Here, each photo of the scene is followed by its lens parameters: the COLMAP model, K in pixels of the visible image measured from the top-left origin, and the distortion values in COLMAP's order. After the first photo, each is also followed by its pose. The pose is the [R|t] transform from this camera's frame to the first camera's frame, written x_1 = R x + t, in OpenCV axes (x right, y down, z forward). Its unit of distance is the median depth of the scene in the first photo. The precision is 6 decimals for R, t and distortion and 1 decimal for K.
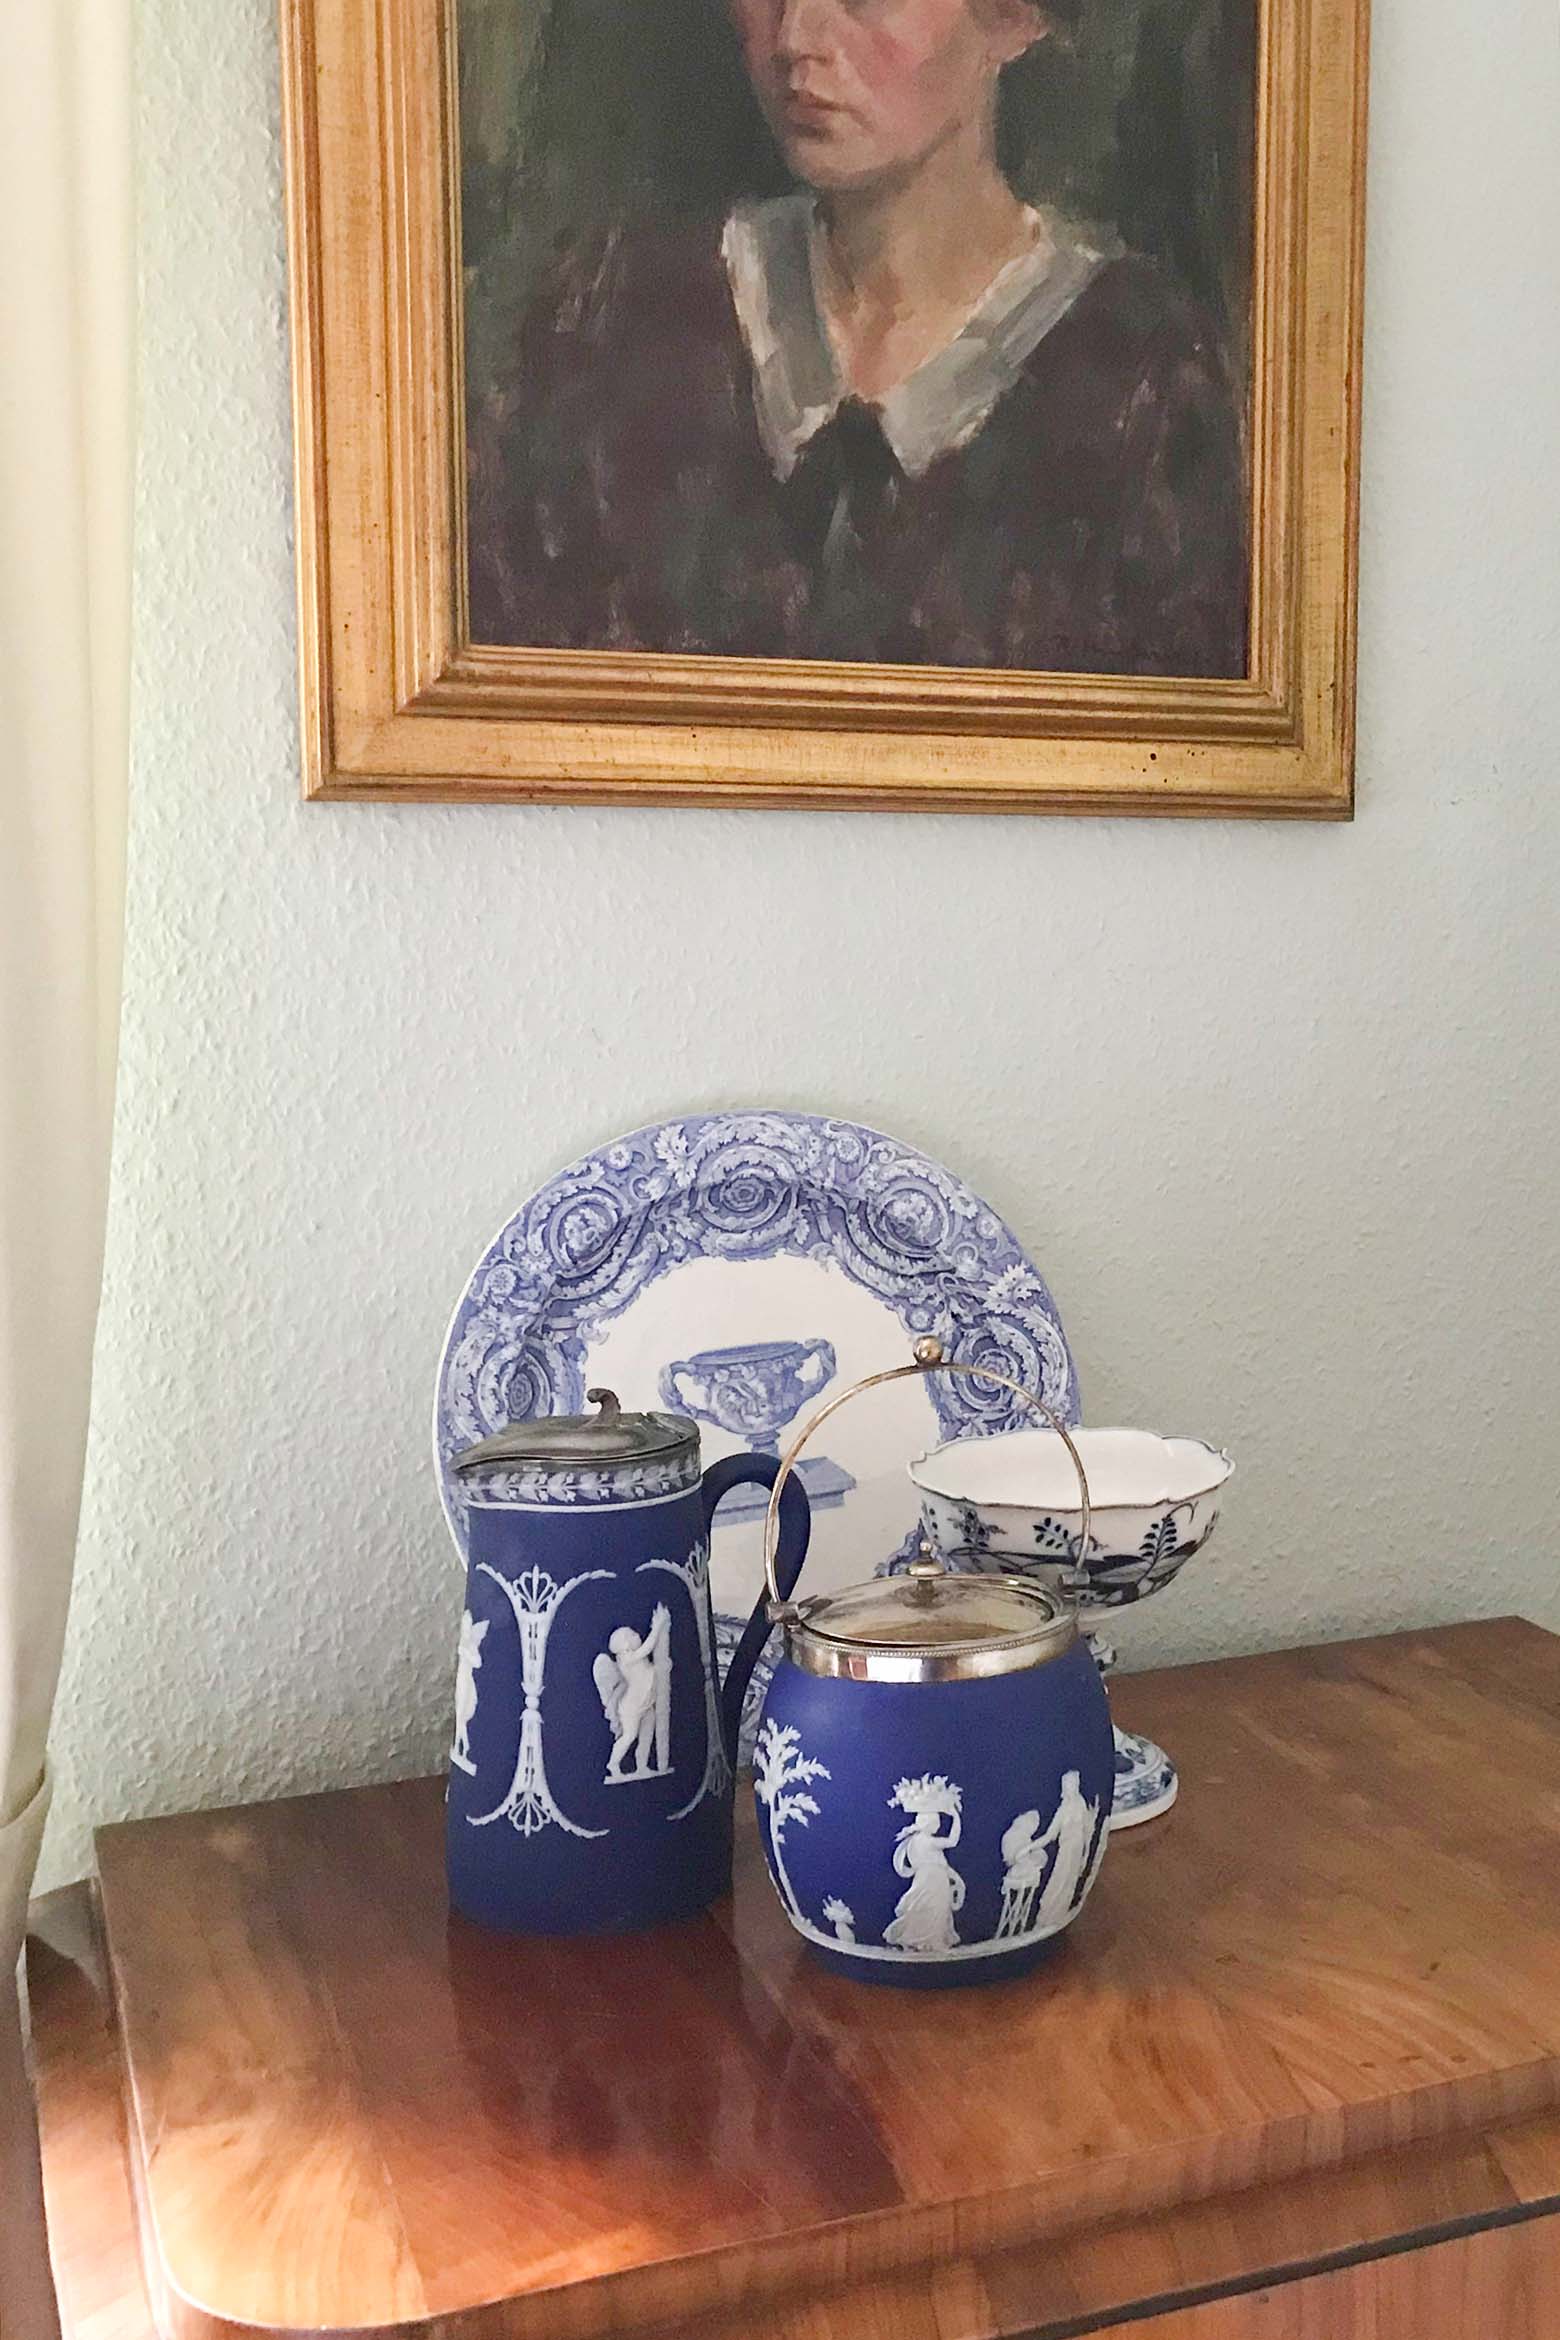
lens RADIAL K [[1875.6, 0, 780.0], [0, 1875.6, 1170.0], [0, 0, 1]] dist [-0.006146, -0.003371]
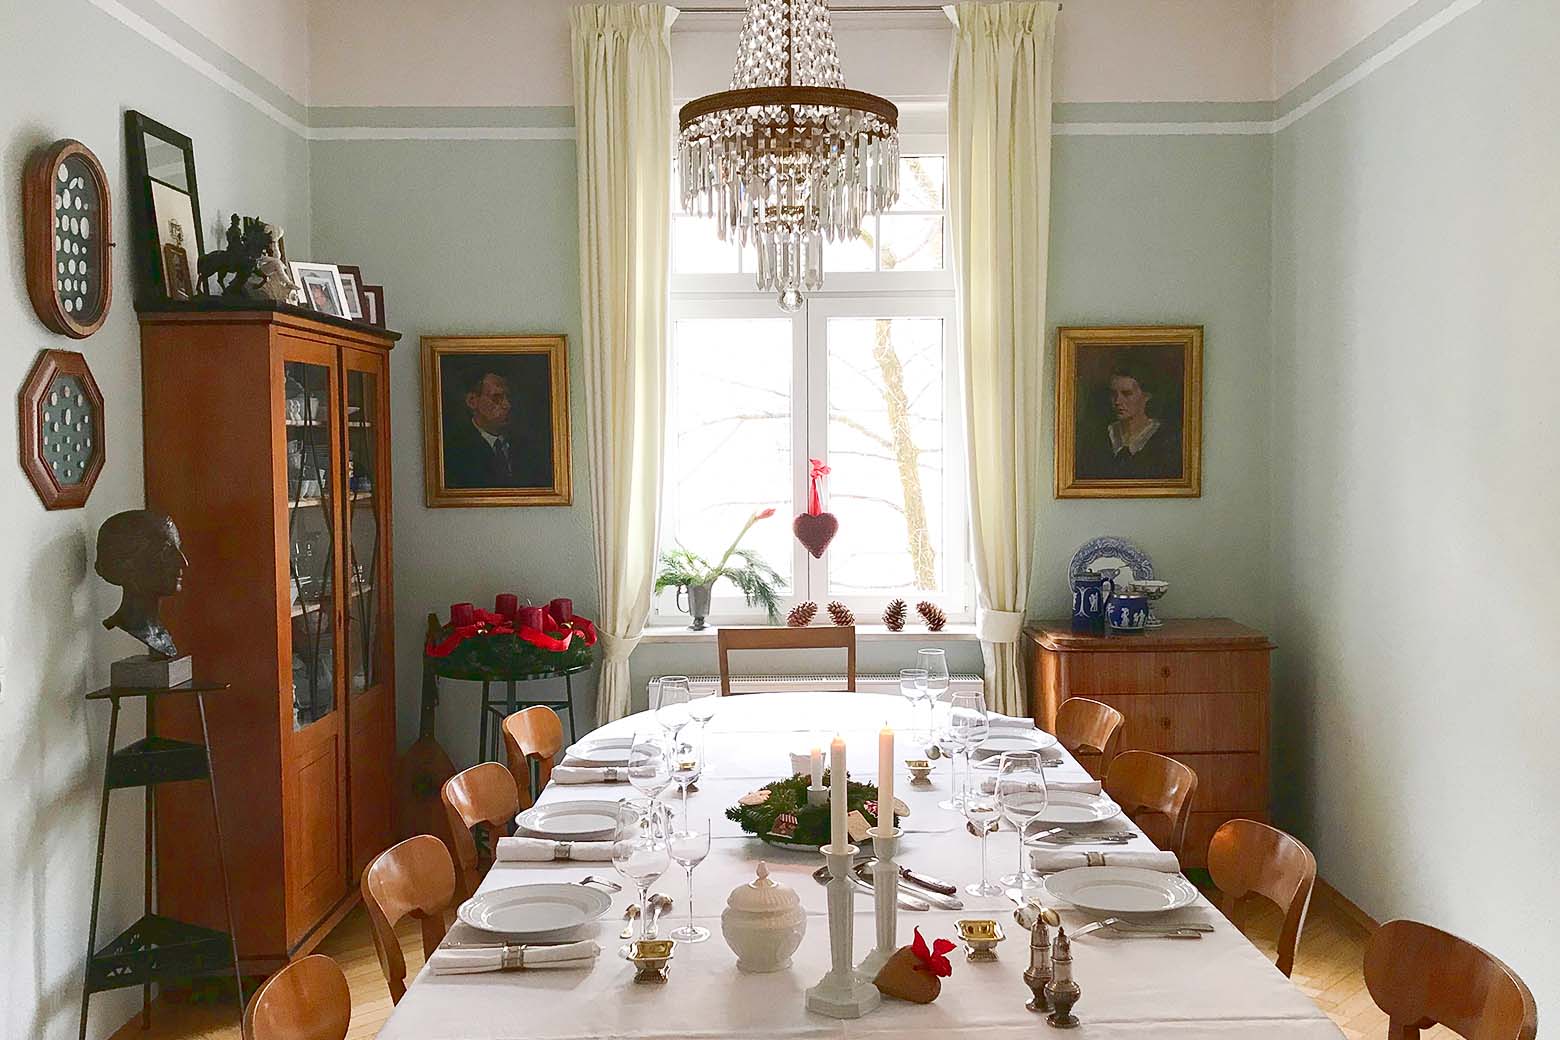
lens RADIAL K [[1250.4, 0, 780.0], [0, 1250.4, 520.0], [0, 0, 1]] dist [-0.006146, -0.003371]
pose [[0.953867, 0.018182, -0.299680, 0.247385], [-0.028912, 0.999088, -0.031410, 0.103657], [0.298836, 0.038625, 0.953523, -4.630051]]
